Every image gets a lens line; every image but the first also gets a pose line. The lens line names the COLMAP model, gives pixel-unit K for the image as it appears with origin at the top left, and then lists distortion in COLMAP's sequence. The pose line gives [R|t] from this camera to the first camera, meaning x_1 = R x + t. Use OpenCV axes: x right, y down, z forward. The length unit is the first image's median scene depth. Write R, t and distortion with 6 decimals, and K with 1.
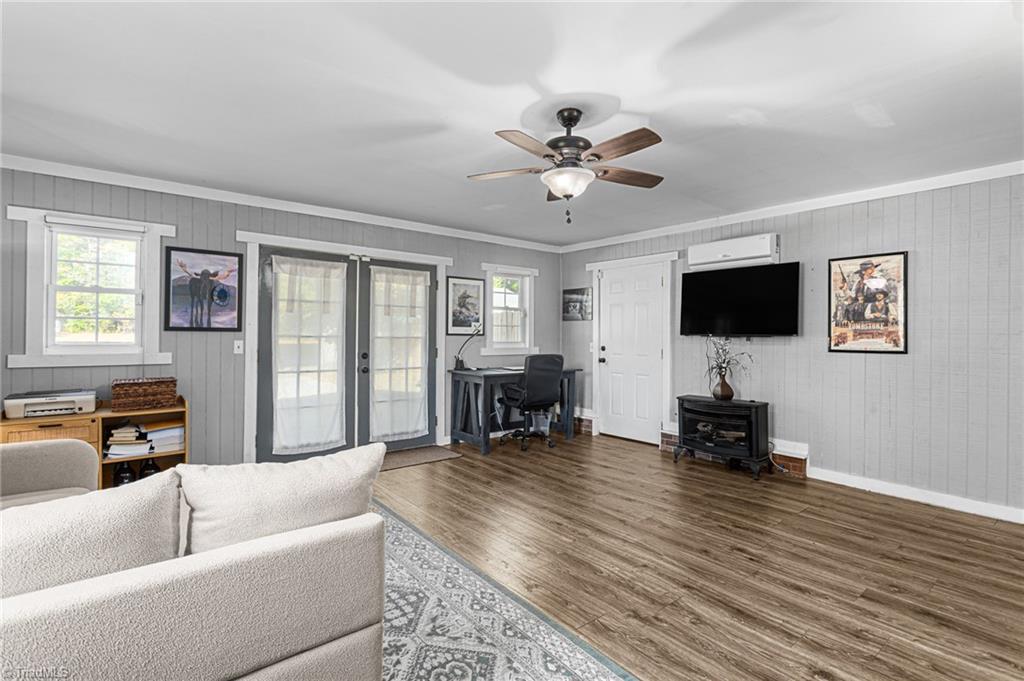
lens RADIAL K [[502.0, 0, 509.8], [0, 502.0, 333.1], [0, 0, 1]] dist [-0.005410, -0.000052]
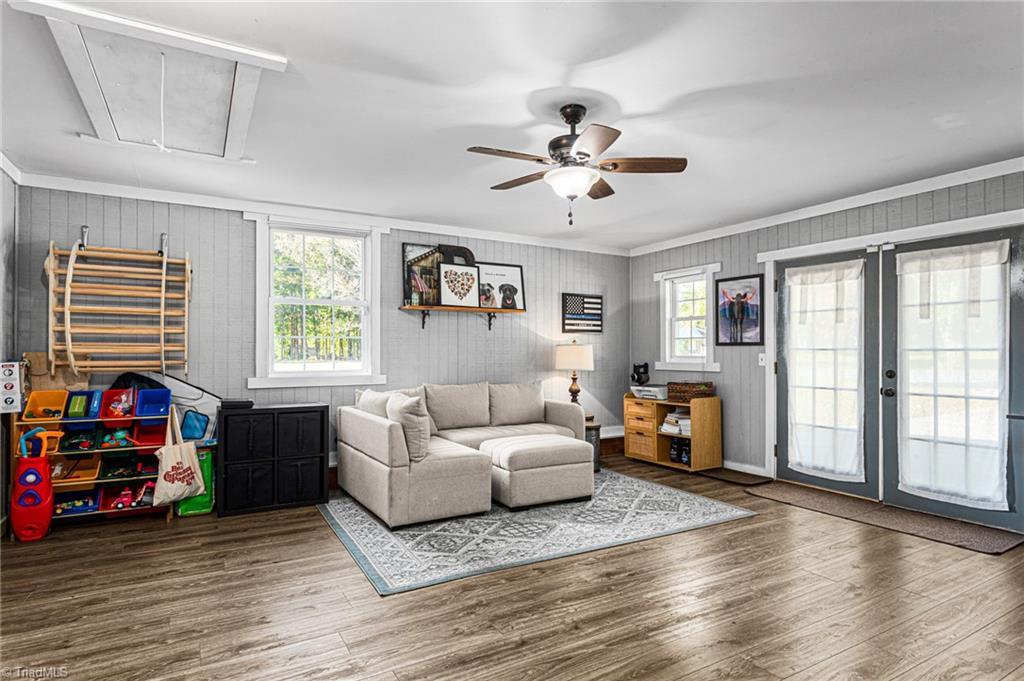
lens RADIAL K [[557.0, 0, 511.2], [0, 557.0, 348.3], [0, 0, 1]] dist [-0.002497, 0.000149]
pose [[-0.163534, -0.014812, -0.986426, 0.773345], [0.002929, 0.999876, -0.015499, 0.021573], [0.986533, -0.005423, -0.163471, 0.691036]]
